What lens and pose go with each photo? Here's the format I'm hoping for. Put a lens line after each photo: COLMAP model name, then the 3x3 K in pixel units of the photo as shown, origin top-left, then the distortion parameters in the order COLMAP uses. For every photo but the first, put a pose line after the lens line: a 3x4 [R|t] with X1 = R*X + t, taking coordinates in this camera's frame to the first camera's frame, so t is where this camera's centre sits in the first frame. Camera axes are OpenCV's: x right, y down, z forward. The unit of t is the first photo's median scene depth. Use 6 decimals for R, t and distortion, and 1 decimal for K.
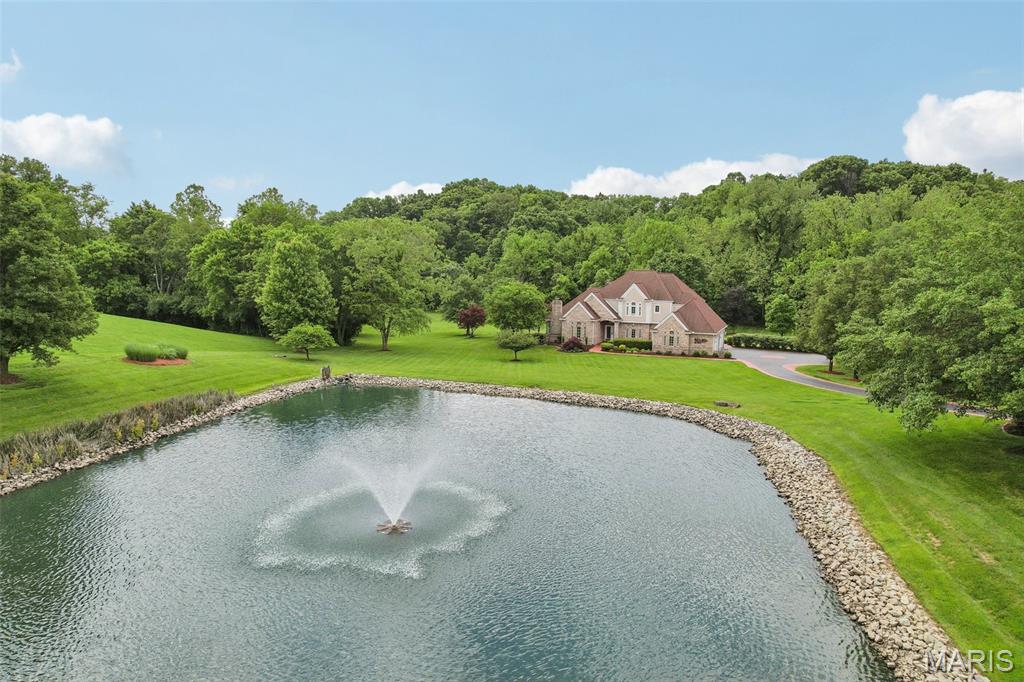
lens RADIAL K [[670.7, 0, 499.8], [0, 670.7, 339.1], [0, 0, 1]] dist [-0.077277, 0.062570]
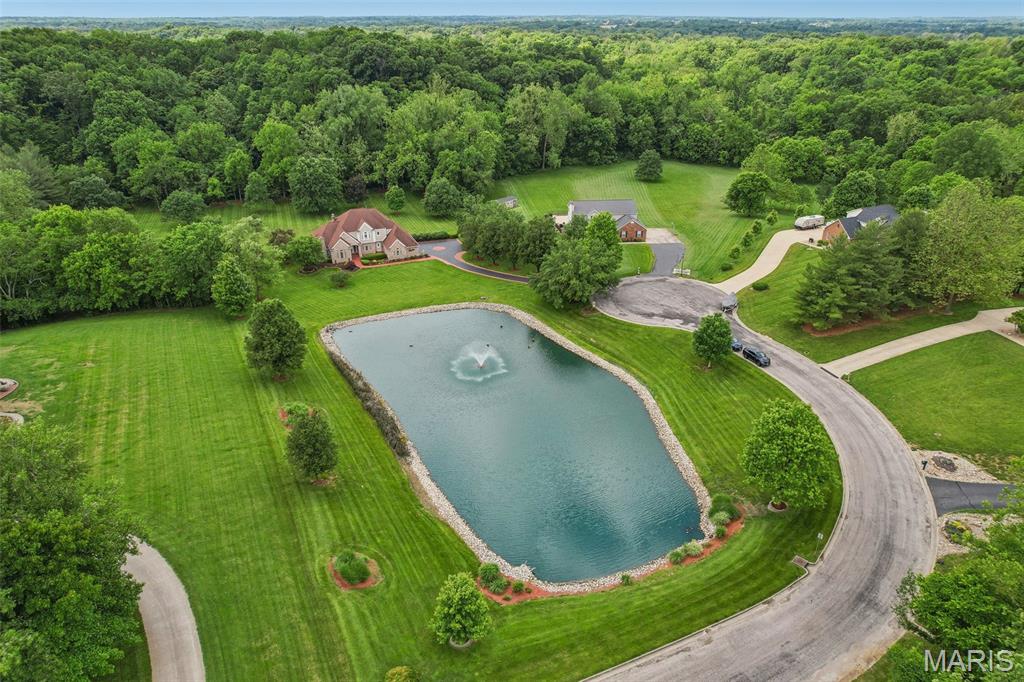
lens RADIAL K [[667.0, 0, 516.0], [0, 667.0, 339.4], [0, 0, 1]] dist [-0.080635, 0.072030]
pose [[0.698685, -0.326955, 0.636348, -0.751388], [0.100119, 0.925395, 0.365541, -0.400690], [-0.708389, -0.191687, 0.679295, -0.569957]]
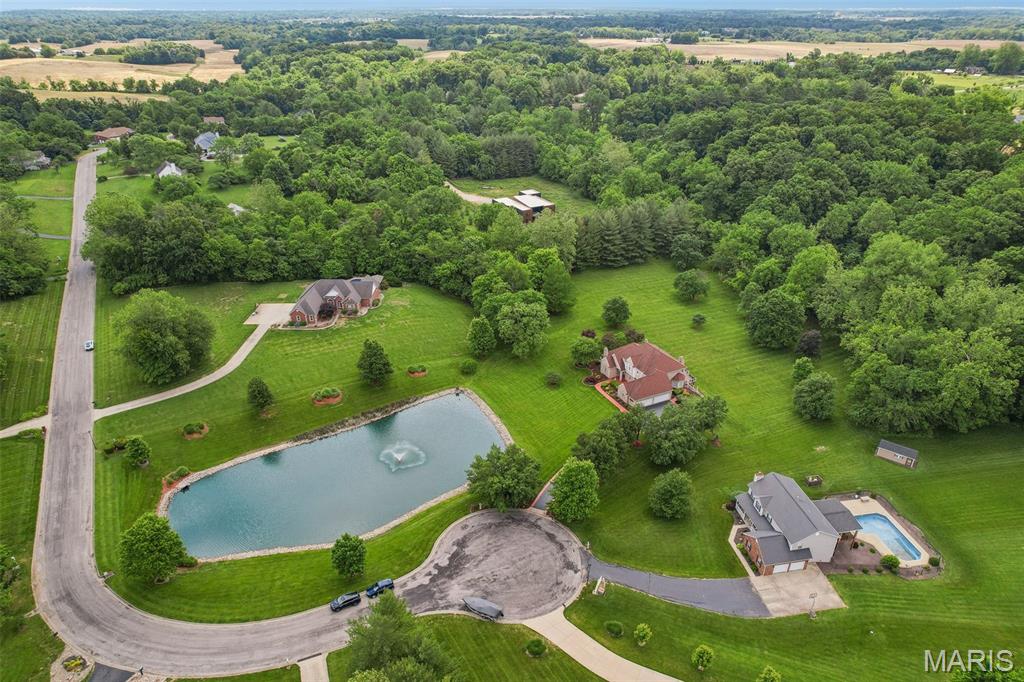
lens RADIAL K [[667.0, 0, 516.0], [0, 667.0, 339.4], [0, 0, 1]] dist [-0.080635, 0.072030]
pose [[0.765112, 0.282726, -0.578506, 1.060614], [-0.073162, 0.930799, 0.358136, -0.811285], [0.639727, -0.231690, 0.732850, -0.662363]]
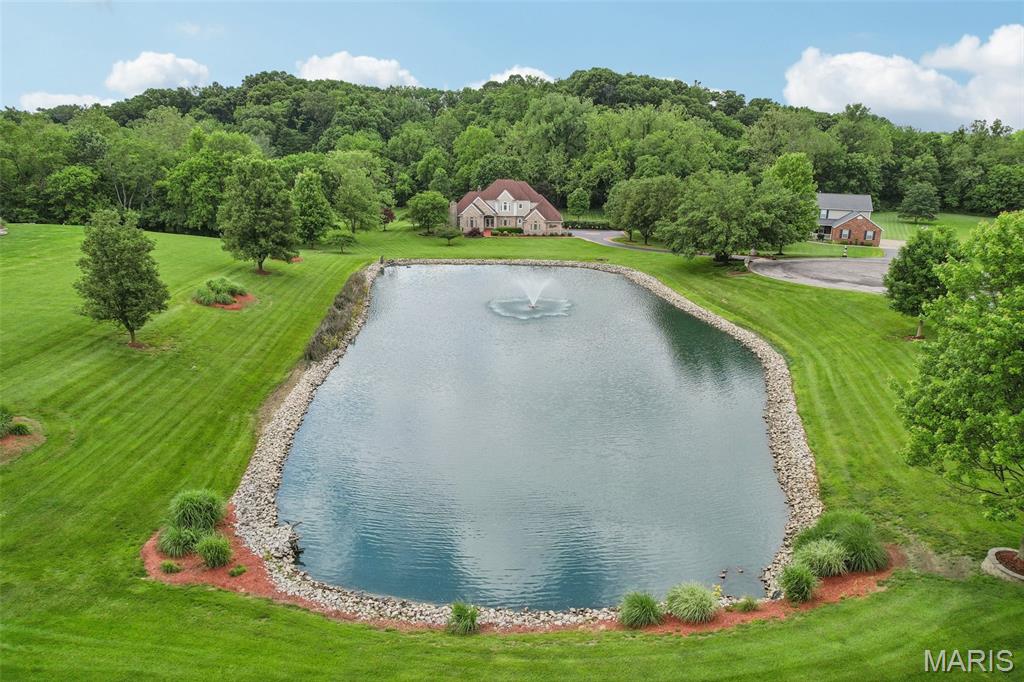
lens RADIAL K [[667.0, 0, 516.0], [0, 667.0, 339.4], [0, 0, 1]] dist [-0.080635, 0.072030]
pose [[0.927107, -0.111109, 0.357948, -0.349932], [0.045179, 0.981214, 0.187558, -0.031215], [-0.372063, -0.157715, 0.914710, -0.438065]]
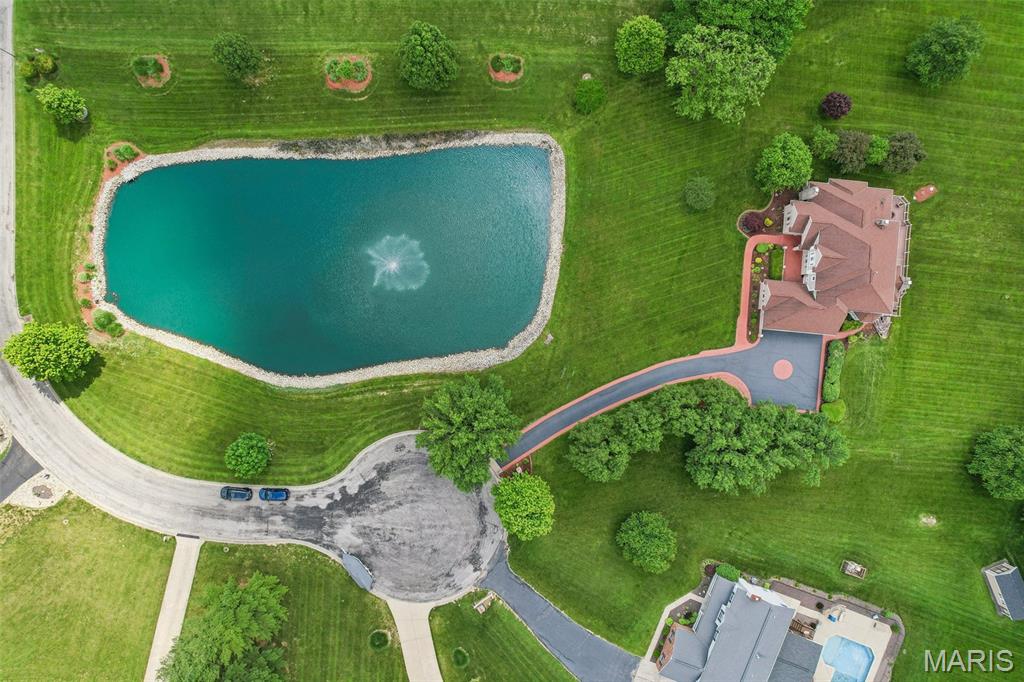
lens RADIAL K [[667.0, 0, 516.0], [0, 667.0, 339.4], [0, 0, 1]] dist [-0.080635, 0.072030]
pose [[0.322144, 0.946664, -0.007150, 0.171968], [-0.119572, 0.048179, 0.991656, -1.121725], [0.939109, -0.318601, 0.128715, 0.306074]]
